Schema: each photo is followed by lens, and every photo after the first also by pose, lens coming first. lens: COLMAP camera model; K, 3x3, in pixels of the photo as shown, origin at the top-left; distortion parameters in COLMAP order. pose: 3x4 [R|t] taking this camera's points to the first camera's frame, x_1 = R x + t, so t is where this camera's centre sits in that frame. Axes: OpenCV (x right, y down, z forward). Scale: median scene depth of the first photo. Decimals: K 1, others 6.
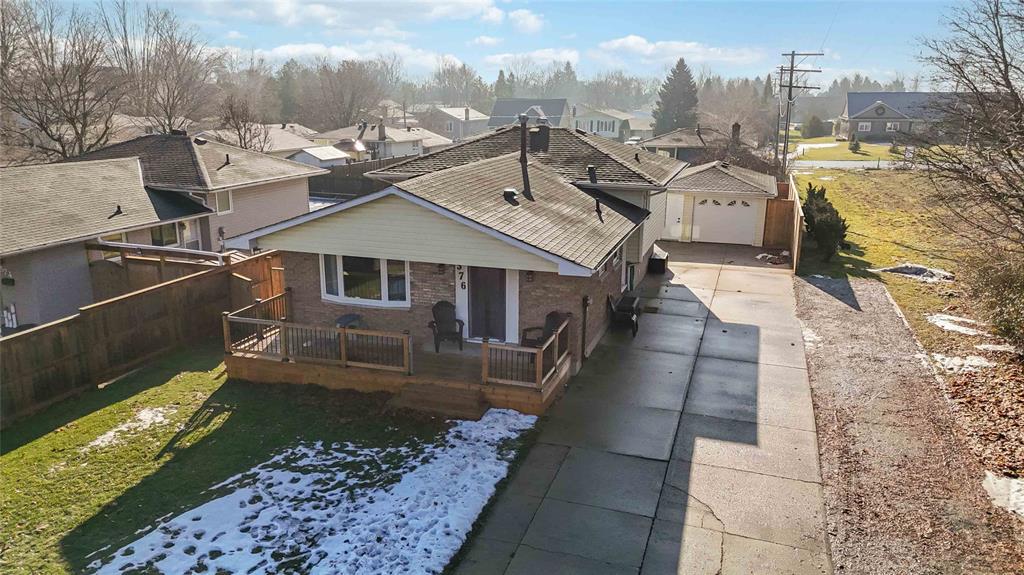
lens RADIAL K [[756.4, 0, 509.2], [0, 756.4, 285.4], [0, 0, 1]] dist [0.070901, -0.079454]
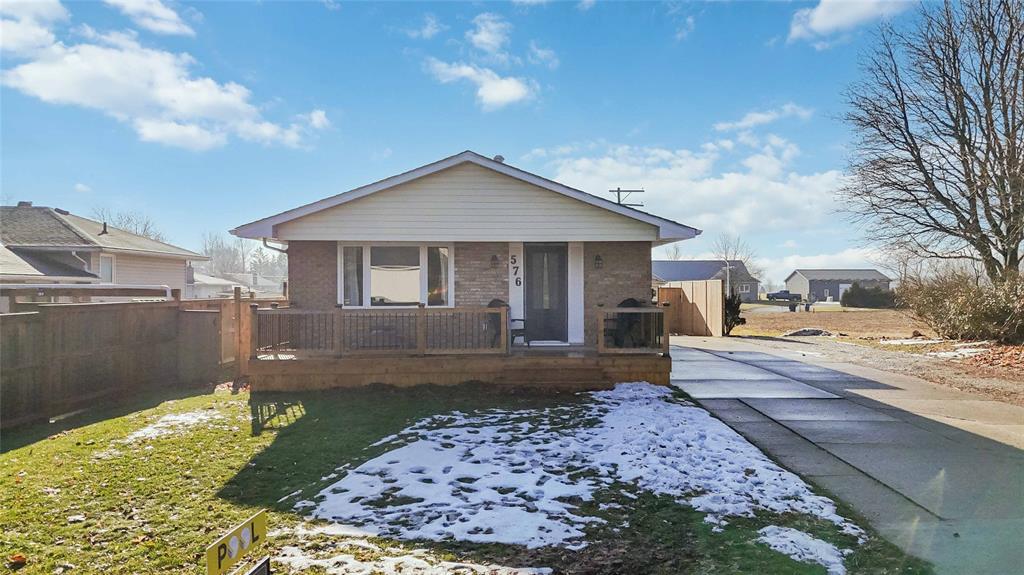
lens RADIAL K [[756.4, 0, 509.2], [0, 756.4, 285.4], [0, 0, 1]] dist [0.070901, -0.079454]
pose [[0.950244, -0.005110, 0.311466, -0.435039], [0.081059, 0.969477, -0.231395, 0.262216], [-0.300776, 0.245129, 0.921654, 0.220471]]
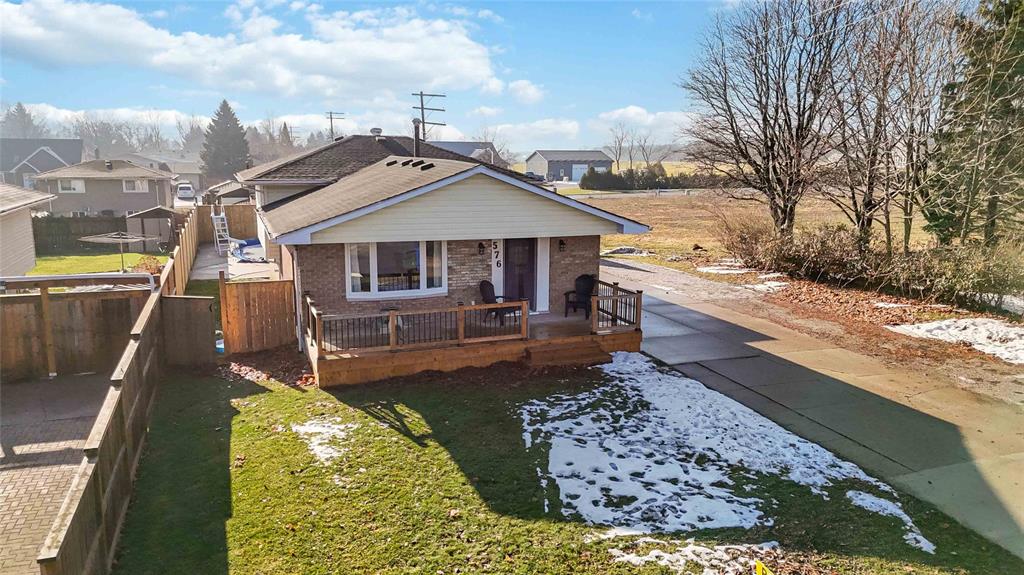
lens RADIAL K [[756.4, 0, 509.2], [0, 756.4, 285.4], [0, 0, 1]] dist [0.070901, -0.079454]
pose [[0.782255, -0.107548, 0.613605, -0.878139], [0.148914, 0.988712, -0.016550, 0.062371], [-0.604899, 0.104320, 0.789440, 0.187861]]
